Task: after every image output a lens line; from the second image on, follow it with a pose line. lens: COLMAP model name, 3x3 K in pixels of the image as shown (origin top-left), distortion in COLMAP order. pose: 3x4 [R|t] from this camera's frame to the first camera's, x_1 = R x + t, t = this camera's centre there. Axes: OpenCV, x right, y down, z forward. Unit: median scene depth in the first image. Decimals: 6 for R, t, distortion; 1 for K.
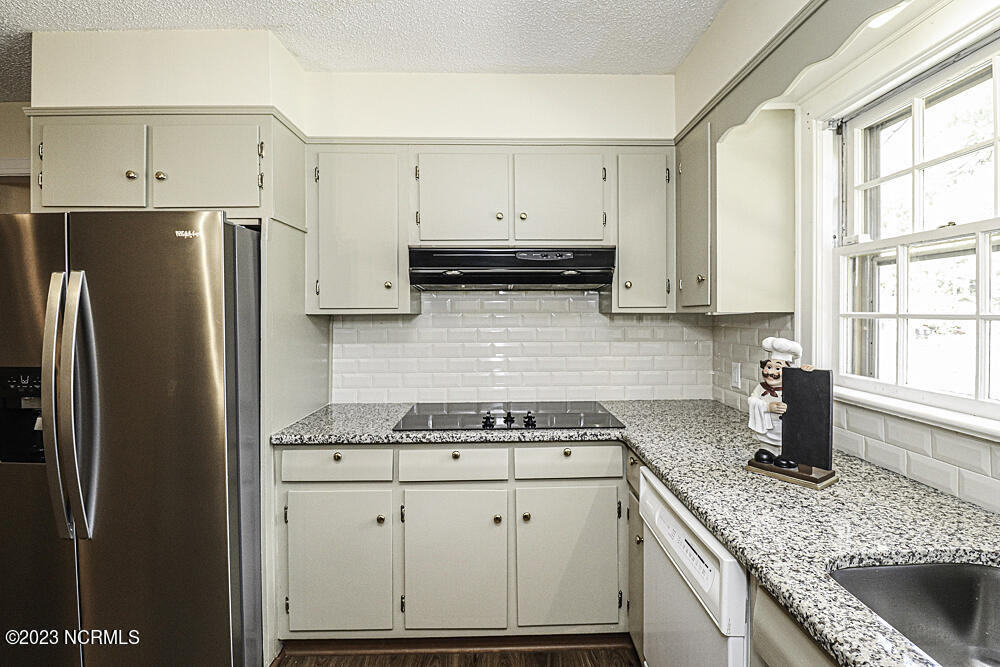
lens RADIAL K [[480.5, 0, 511.4], [0, 480.5, 312.9], [0, 0, 1]] dist [-0.002179, -0.010738]
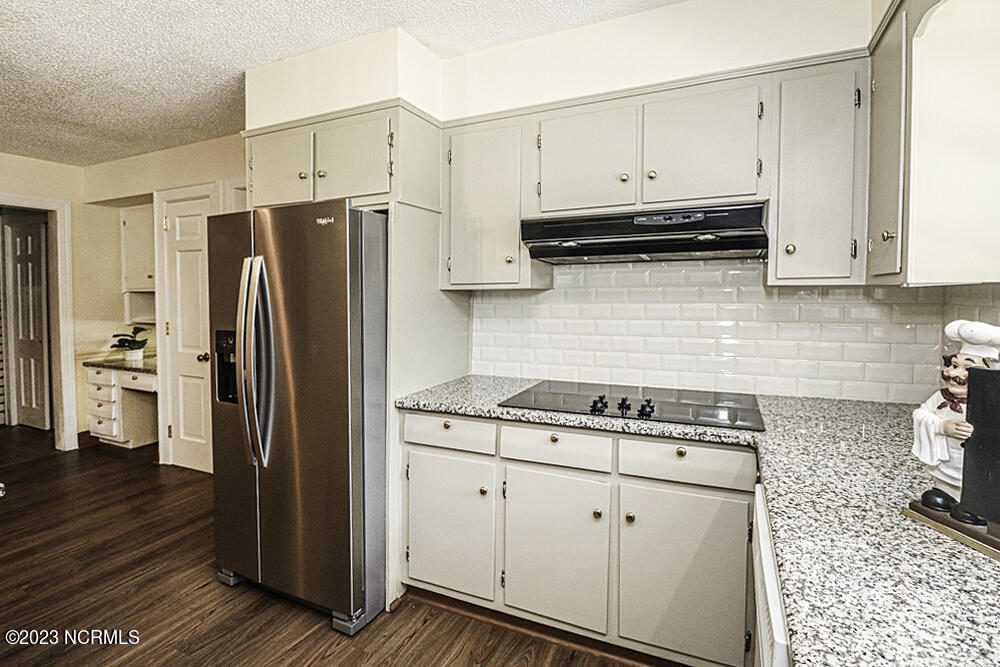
lens RADIAL K [[480.5, 0, 514.3], [0, 480.5, 304.9], [0, 0, 1]] dist [-0.002179, -0.010738]
pose [[0.898546, 0.007690, -0.438812, 0.222678], [0.006984, 0.999469, 0.031817, 0.004507], [0.438823, -0.031654, 0.898016, 0.127262]]
